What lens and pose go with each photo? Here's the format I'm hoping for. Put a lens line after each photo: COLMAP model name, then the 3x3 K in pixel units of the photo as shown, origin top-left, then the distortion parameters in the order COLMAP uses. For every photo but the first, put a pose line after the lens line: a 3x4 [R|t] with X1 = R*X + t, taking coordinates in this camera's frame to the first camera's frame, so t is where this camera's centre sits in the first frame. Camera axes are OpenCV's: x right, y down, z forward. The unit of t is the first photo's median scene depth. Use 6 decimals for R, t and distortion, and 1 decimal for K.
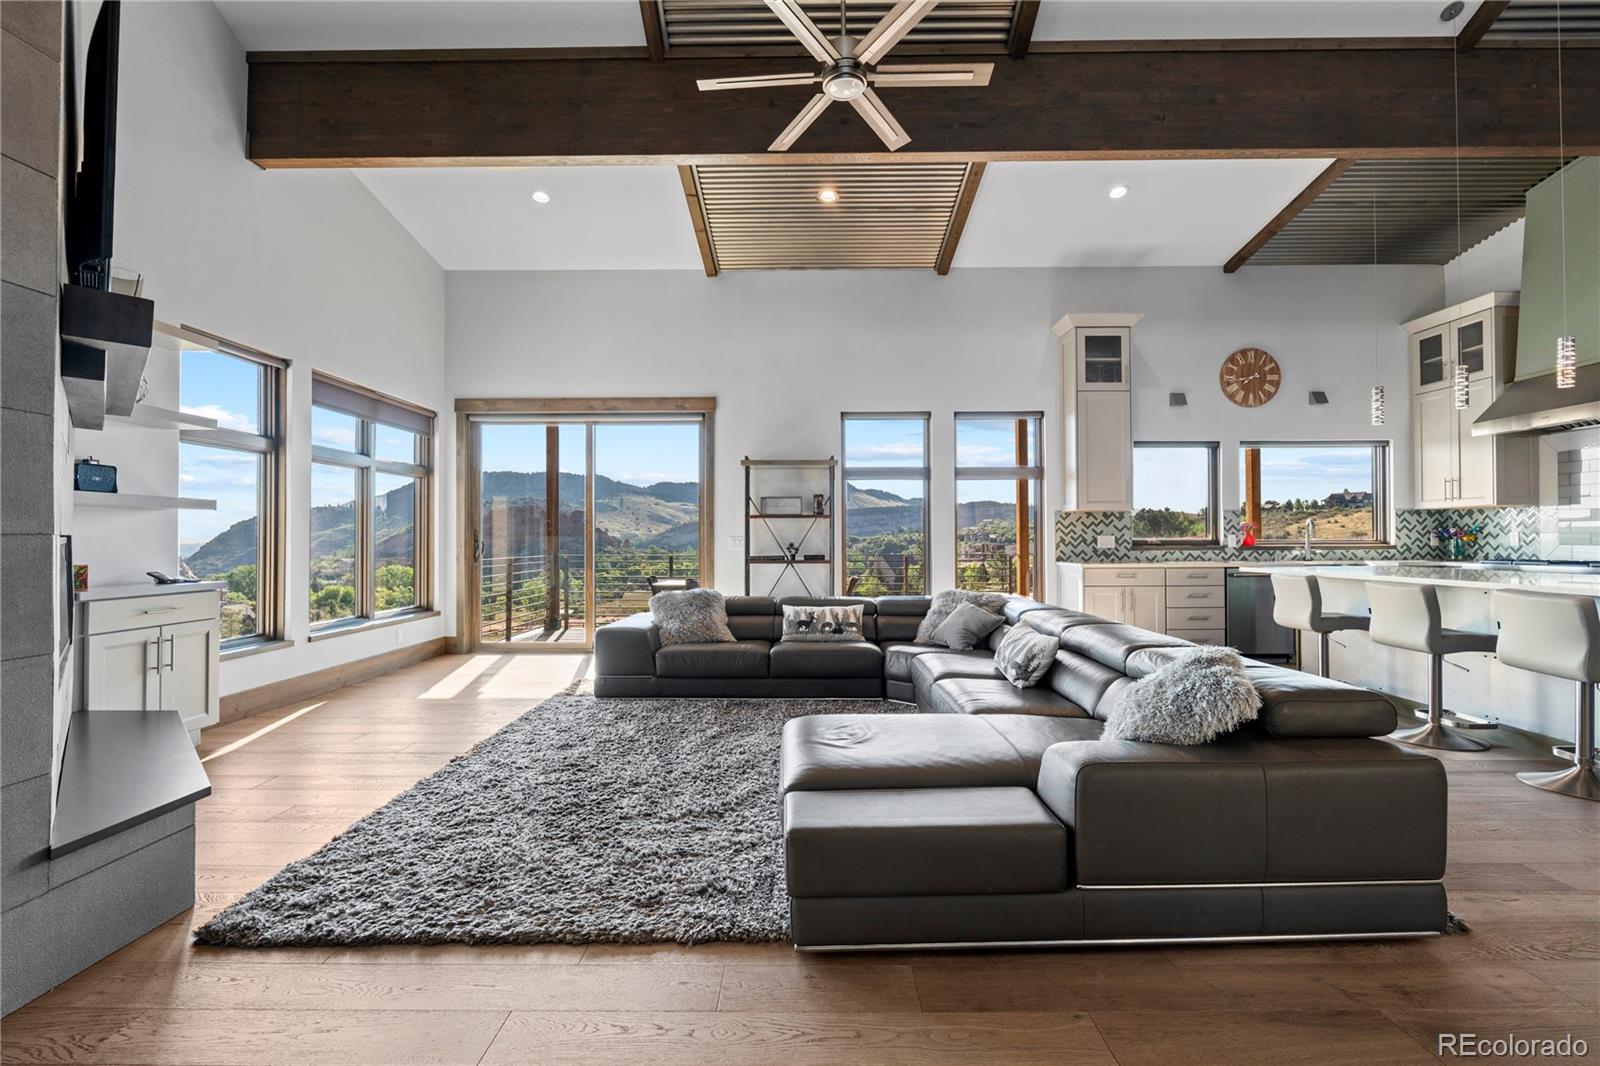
lens RADIAL K [[714.8, 0, 799.6], [0, 714.8, 533.1], [0, 0, 1]] dist [-0.008582, 0.001046]
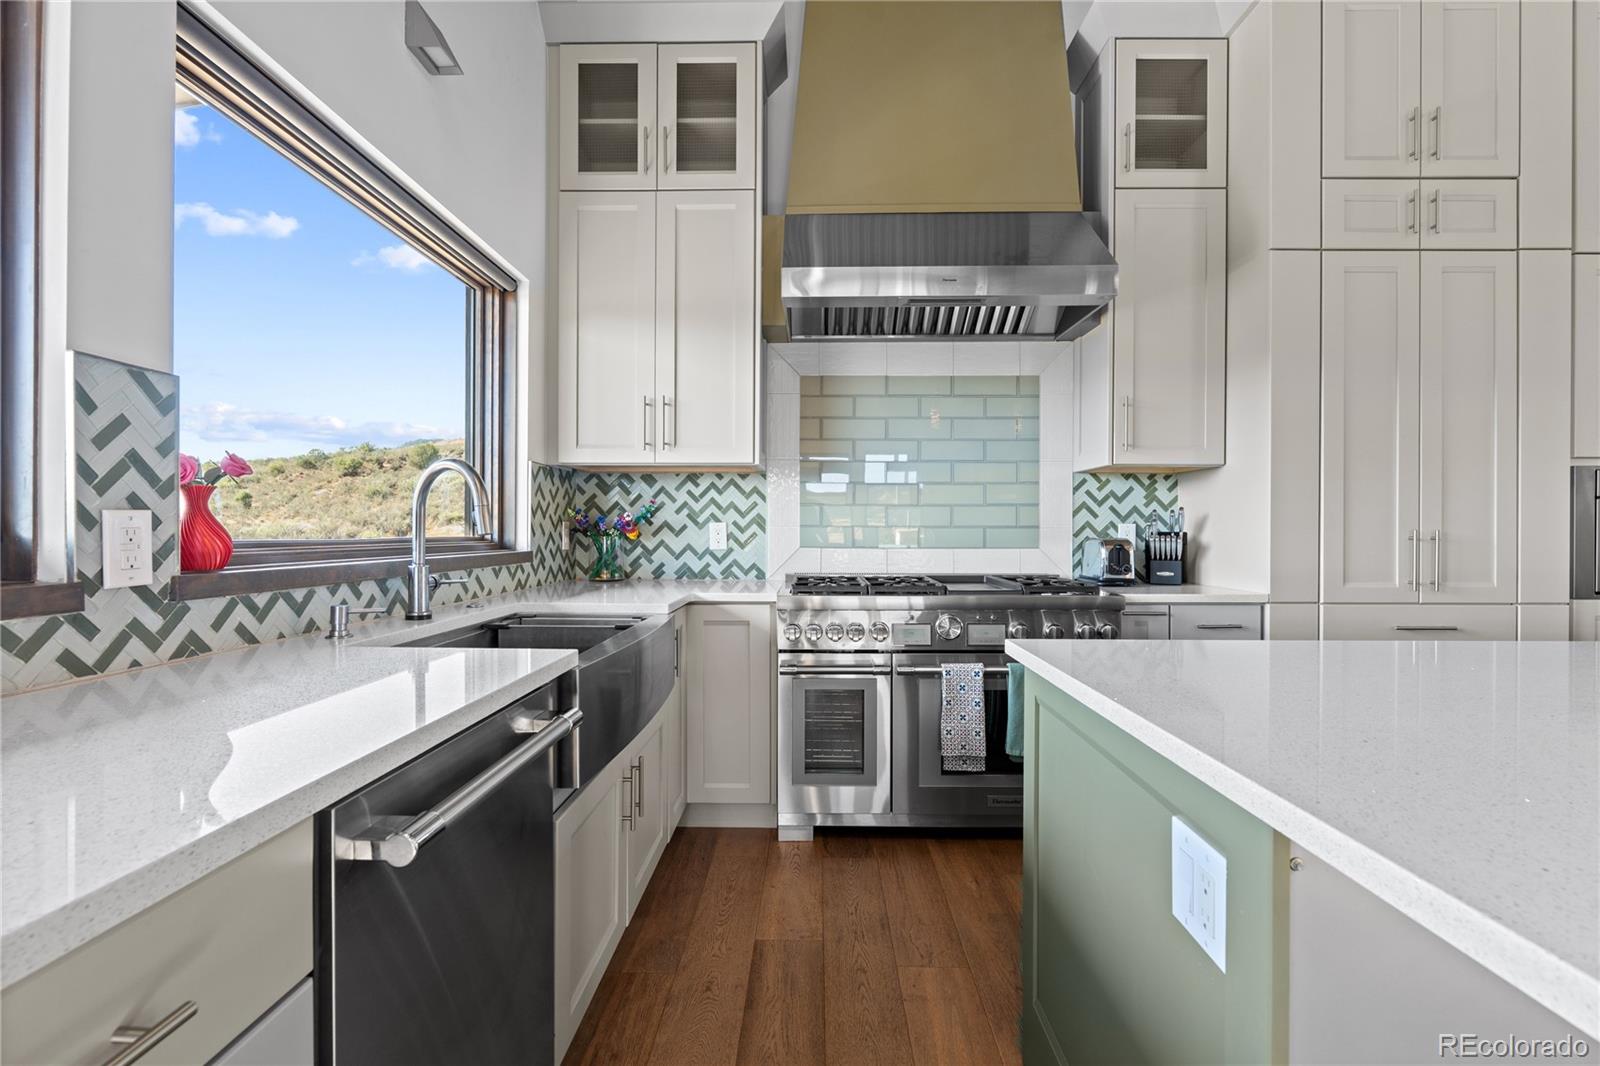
lens RADIAL K [[714.8, 0, 802.7], [0, 714.8, 530.4], [0, 0, 1]] dist [-0.008582, 0.001046]
pose [[0.010170, 0.005229, 0.999935, 0.451465], [-0.013126, 0.999901, -0.005095, 0.005558], [-0.999862, -0.013074, 0.010237, 0.855126]]
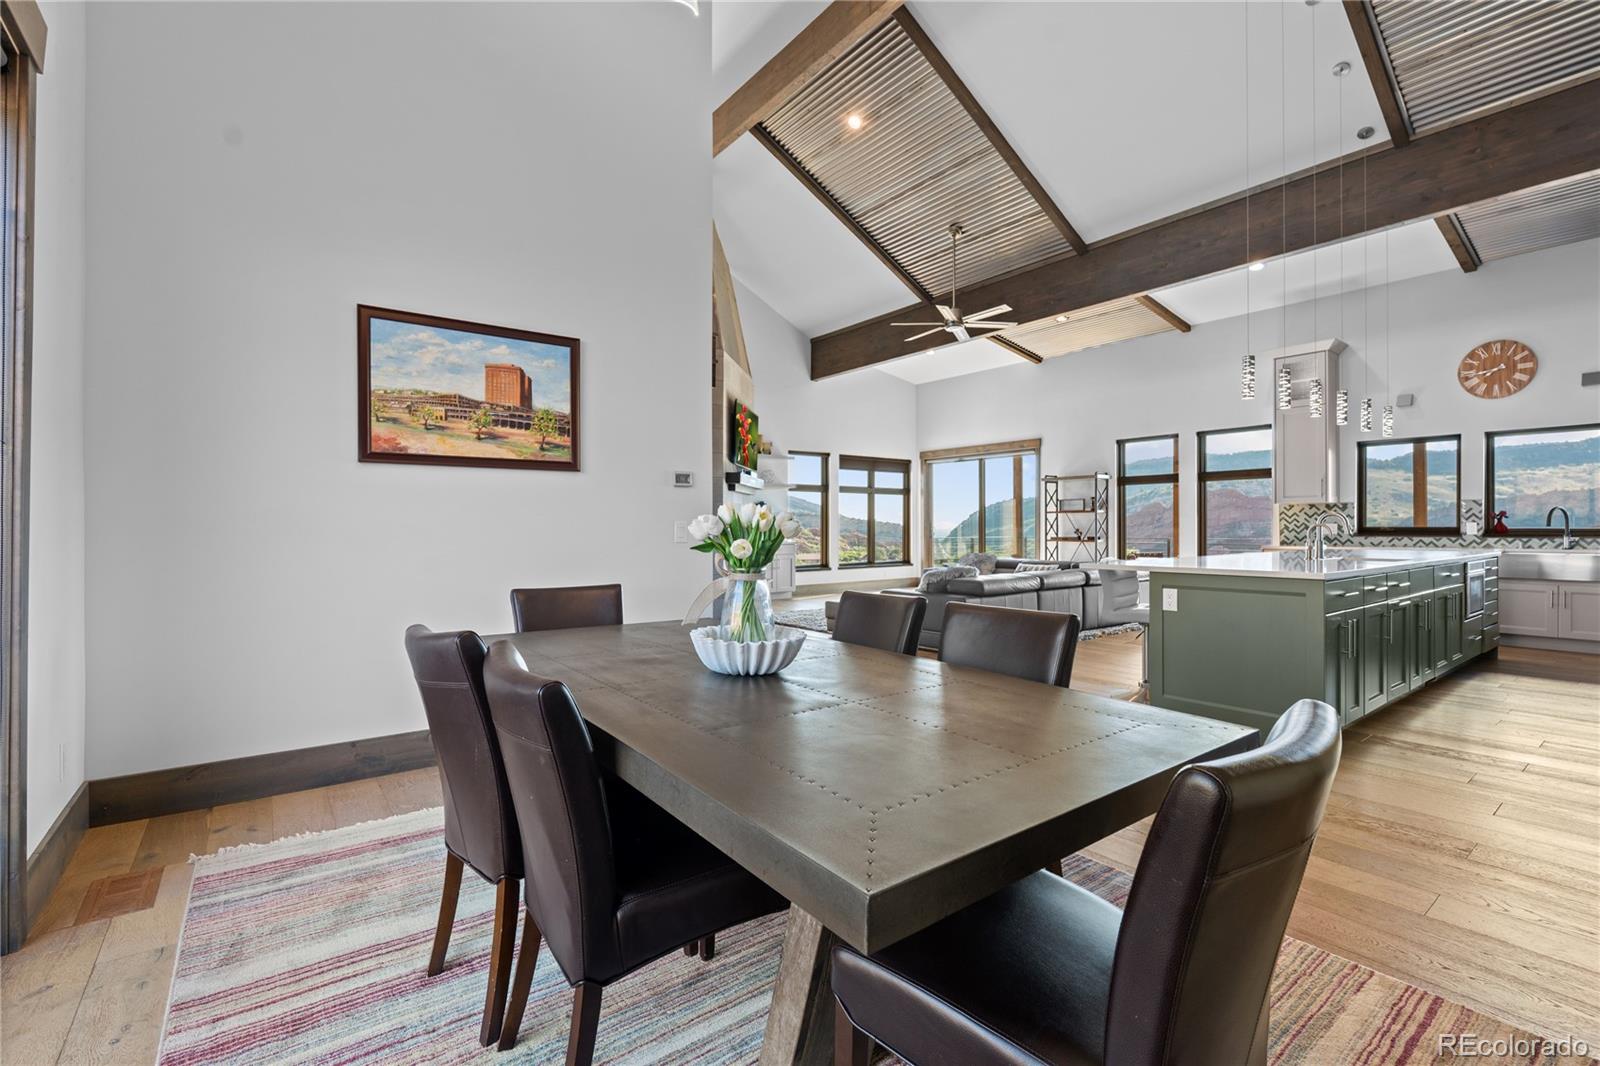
lens RADIAL K [[714.8, 0, 800.3], [0, 714.8, 528.4], [0, 0, 1]] dist [-0.008582, 0.001046]
pose [[0.615499, 0.003246, -0.788131, 0.833677], [0.008034, 0.999914, 0.010392, -0.008148], [0.788097, -0.012729, 0.615420, -0.427060]]
